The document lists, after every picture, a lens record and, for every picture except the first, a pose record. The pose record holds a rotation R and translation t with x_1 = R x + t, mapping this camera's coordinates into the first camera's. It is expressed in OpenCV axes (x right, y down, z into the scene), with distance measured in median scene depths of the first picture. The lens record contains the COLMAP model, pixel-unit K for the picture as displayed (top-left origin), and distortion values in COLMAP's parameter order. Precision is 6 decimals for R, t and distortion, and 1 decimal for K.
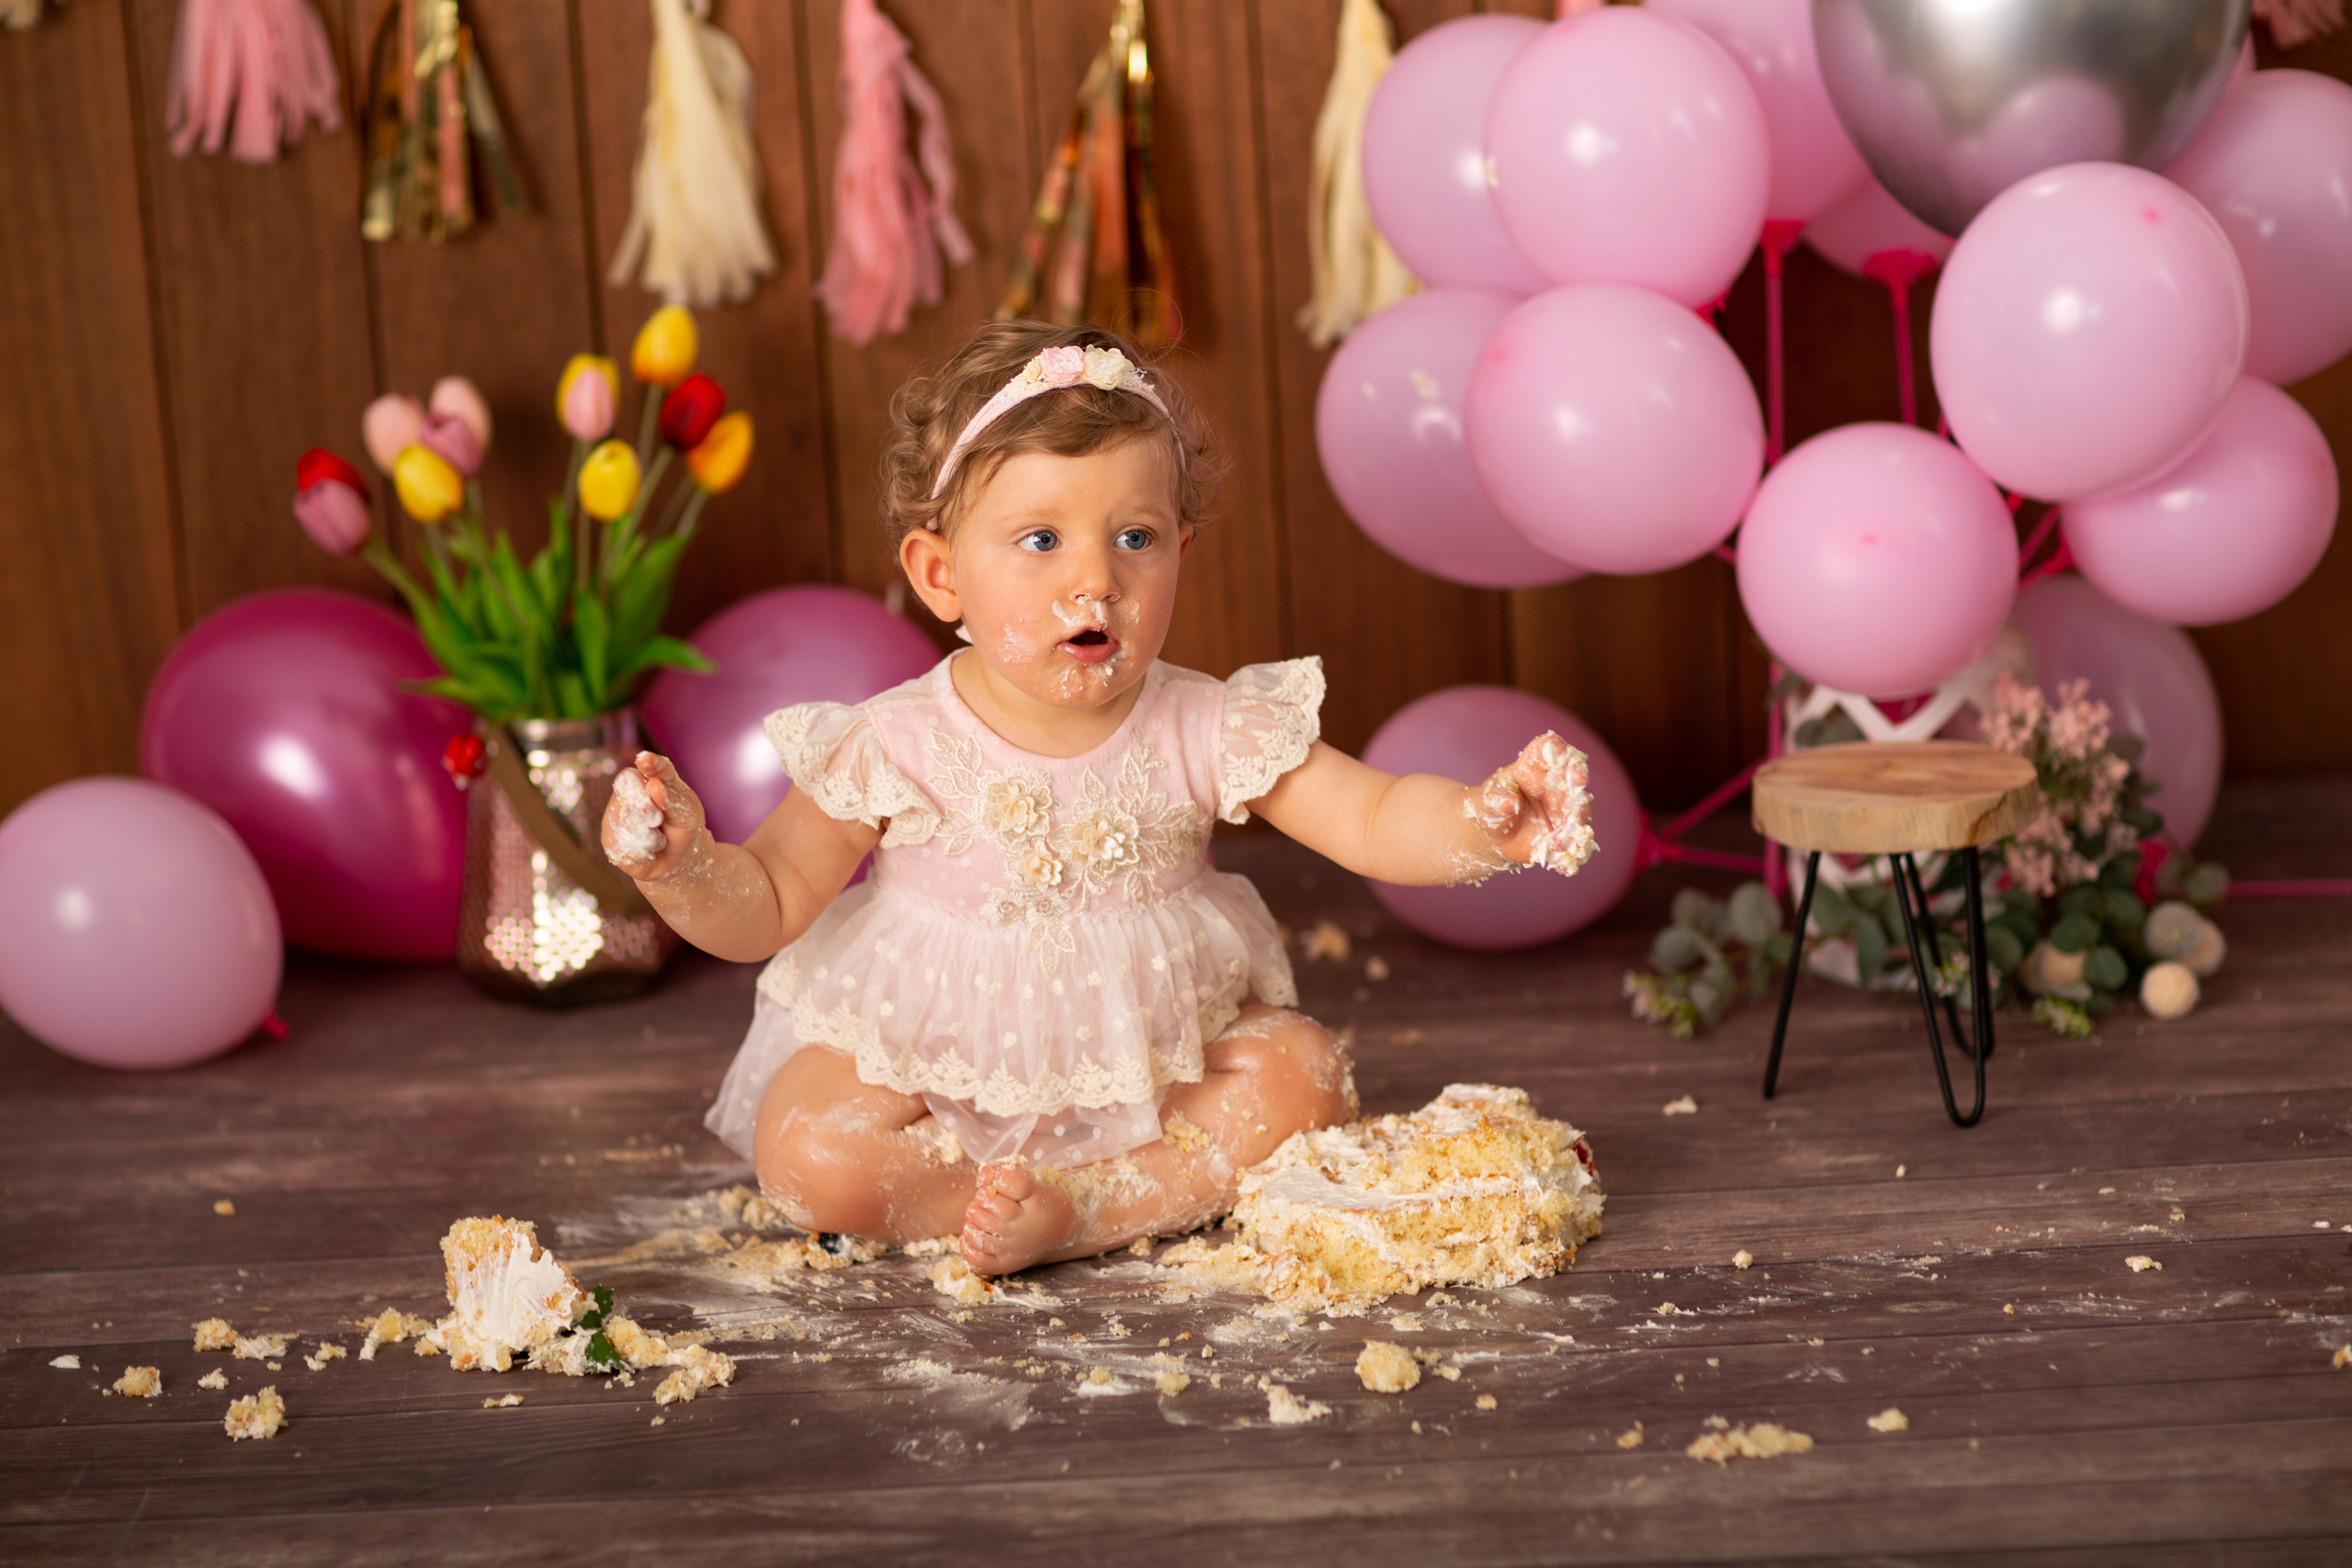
lens RADIAL K [[5969.0, 0, 1176.0], [0, 5969.0, 784.0], [0, 0, 1]] dist [-0.111716, -0.884648]
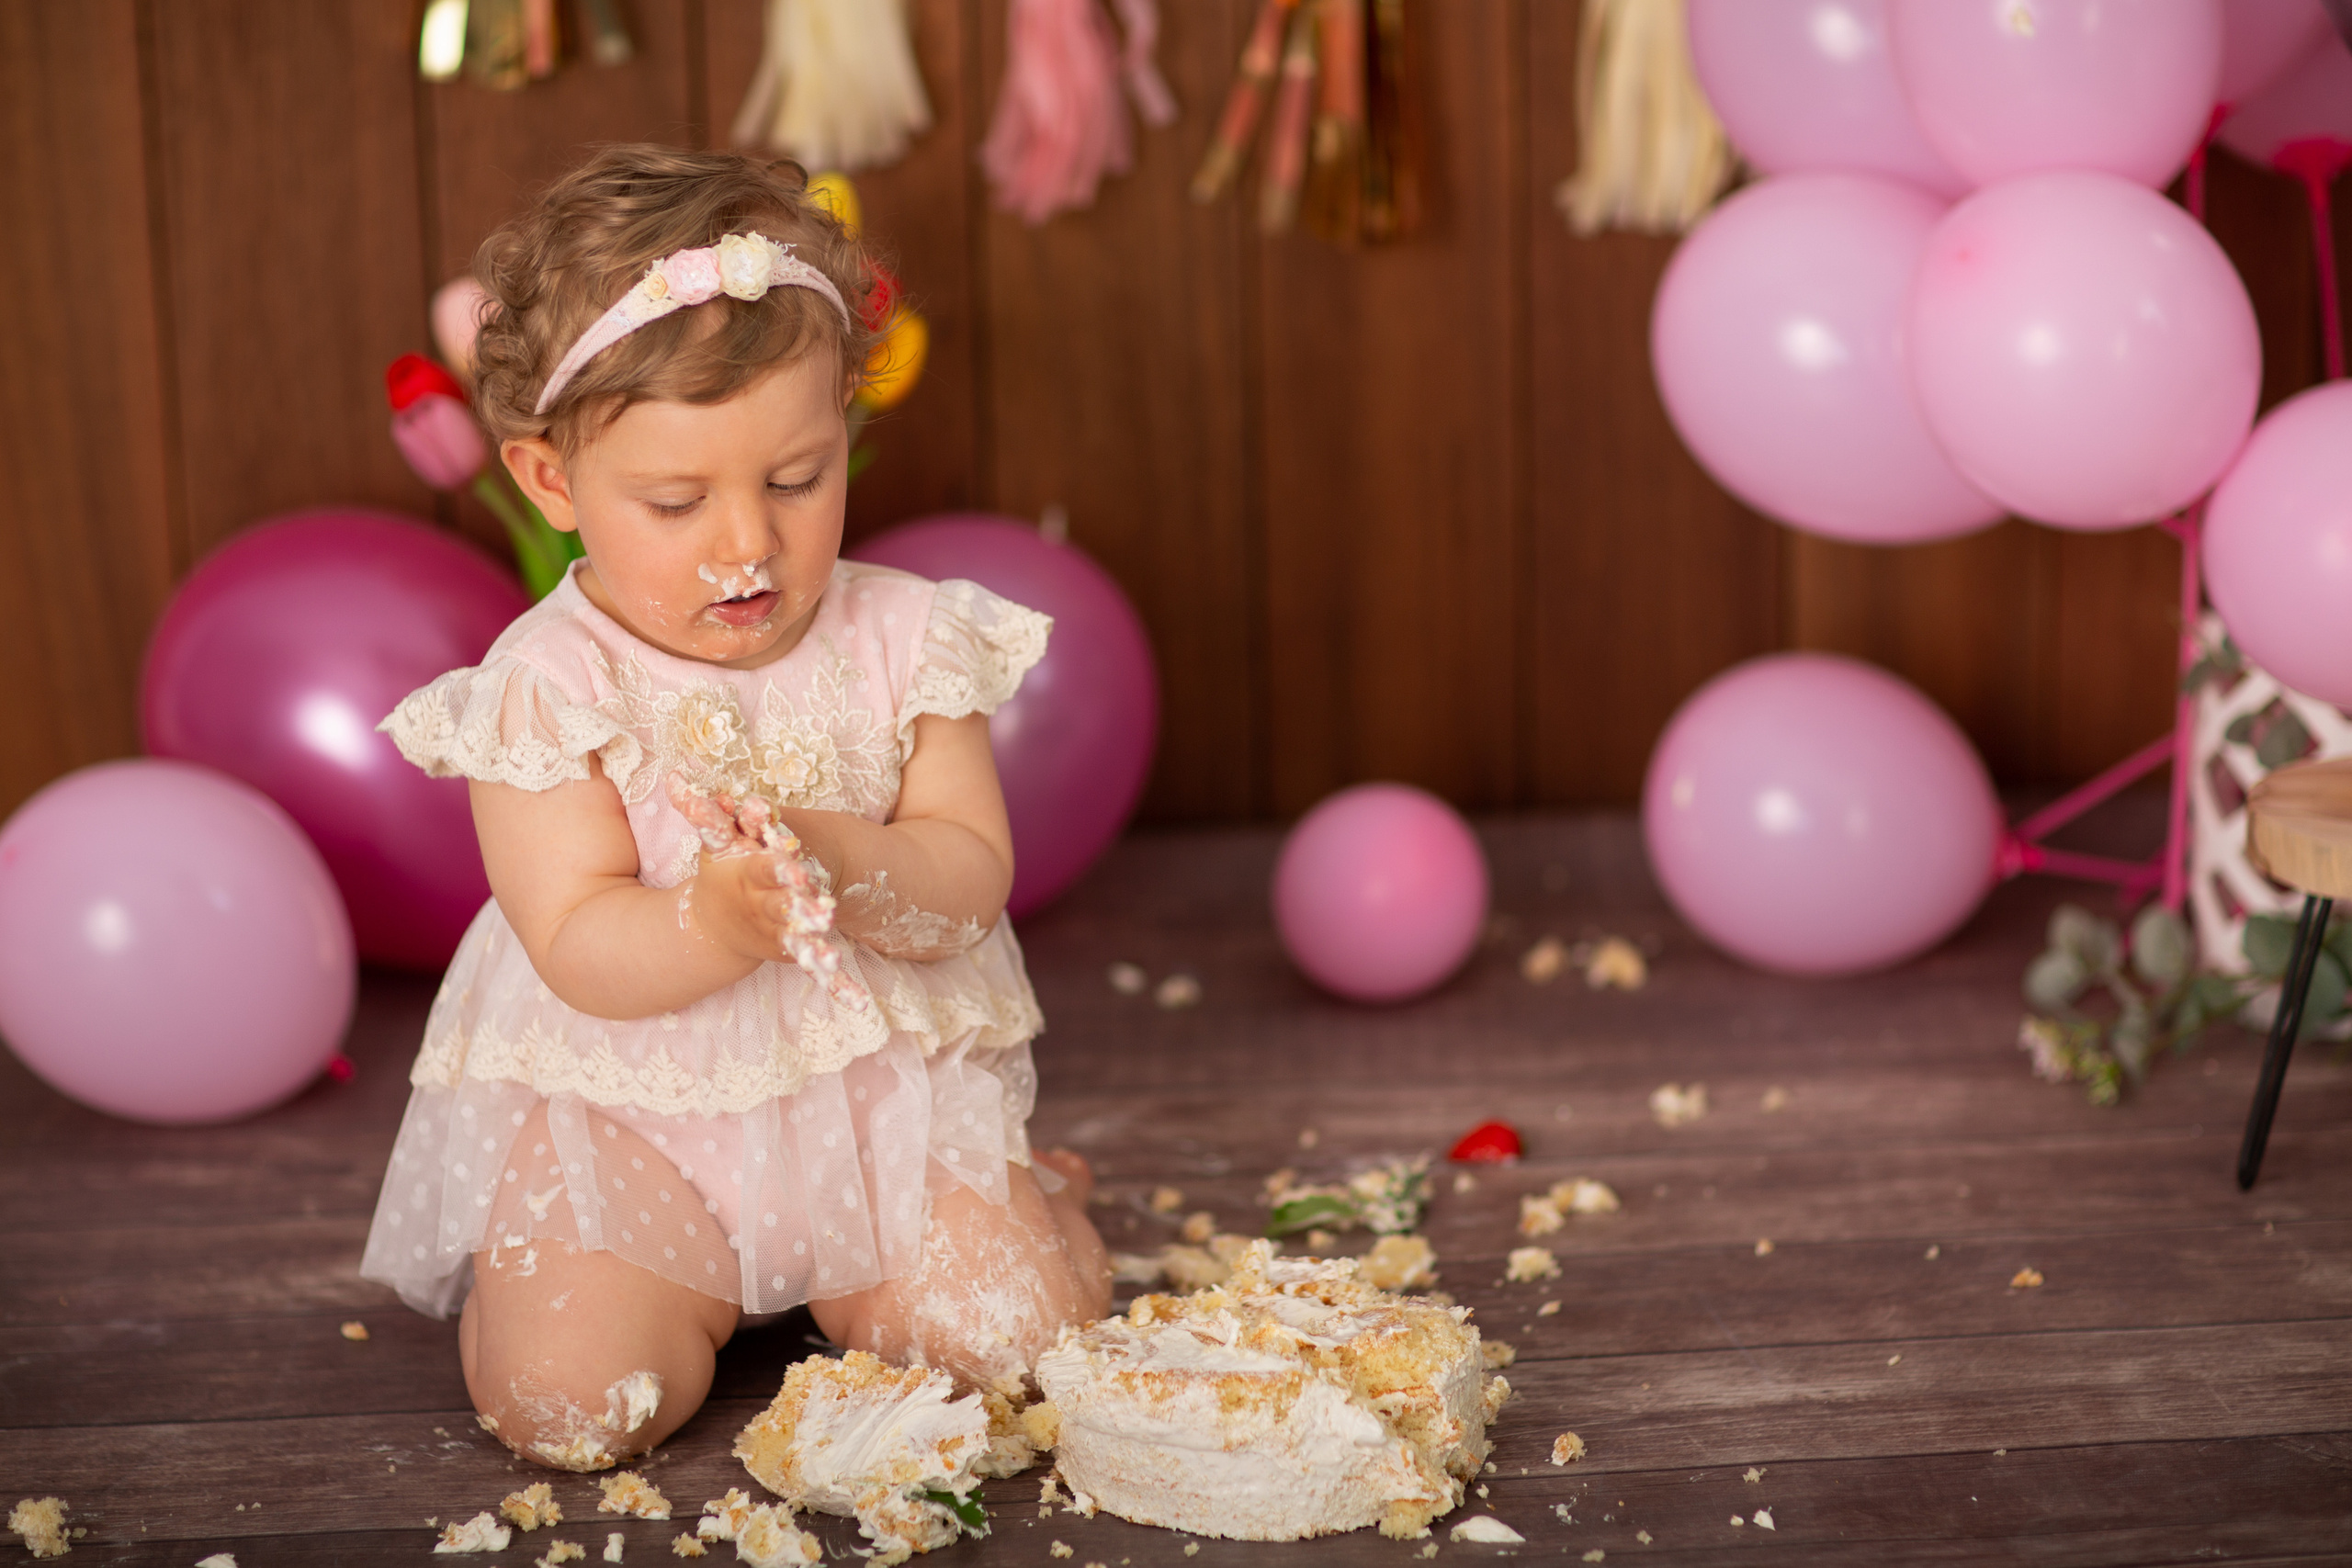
lens RADIAL K [[6157.2, 0, 1176.0], [0, 6157.2, 784.0], [0, 0, 1]] dist [-0.129812, -0.865275]
pose [[0.995671, 0.008365, 0.092572, -0.123217], [-0.012302, 0.999041, 0.042030, -0.035973], [-0.092131, -0.042987, 0.994819, 0.174163]]
